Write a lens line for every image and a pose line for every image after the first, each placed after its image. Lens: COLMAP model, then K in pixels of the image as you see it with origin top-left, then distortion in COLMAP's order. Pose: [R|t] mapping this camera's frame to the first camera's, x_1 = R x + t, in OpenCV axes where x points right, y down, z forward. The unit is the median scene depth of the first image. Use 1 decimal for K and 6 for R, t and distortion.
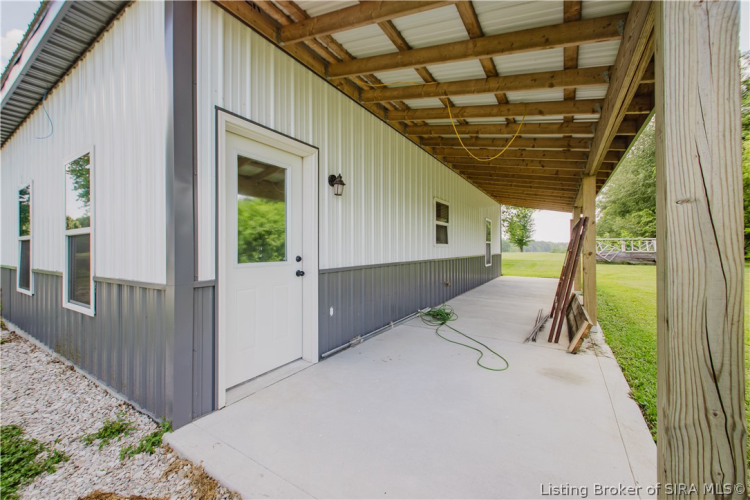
lens RADIAL K [[299.8, 0, 373.2], [0, 299.8, 246.8], [0, 0, 1]] dist [0.007233, -0.000162]
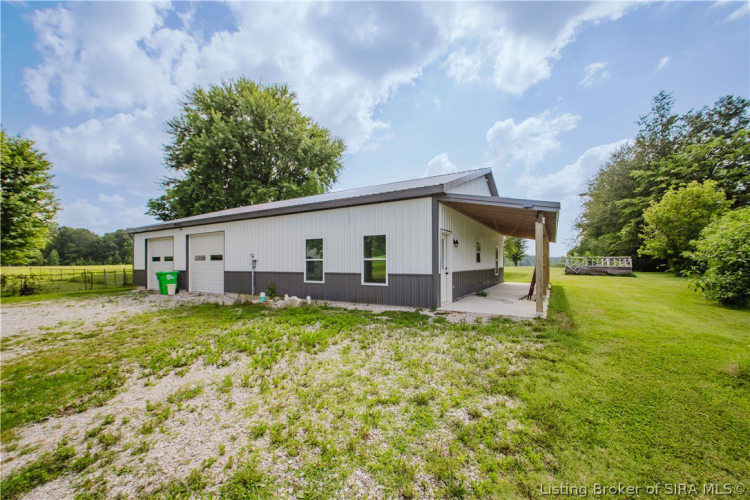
lens RADIAL K [[299.8, 0, 377.1], [0, 299.8, 255.6], [0, 0, 1]] dist [0.007233, -0.000162]
pose [[0.999632, 0.004446, 0.026772, -0.263379], [-0.004008, 0.999858, -0.016377, -0.010002], [-0.026841, 0.016263, 0.999507, -0.518163]]
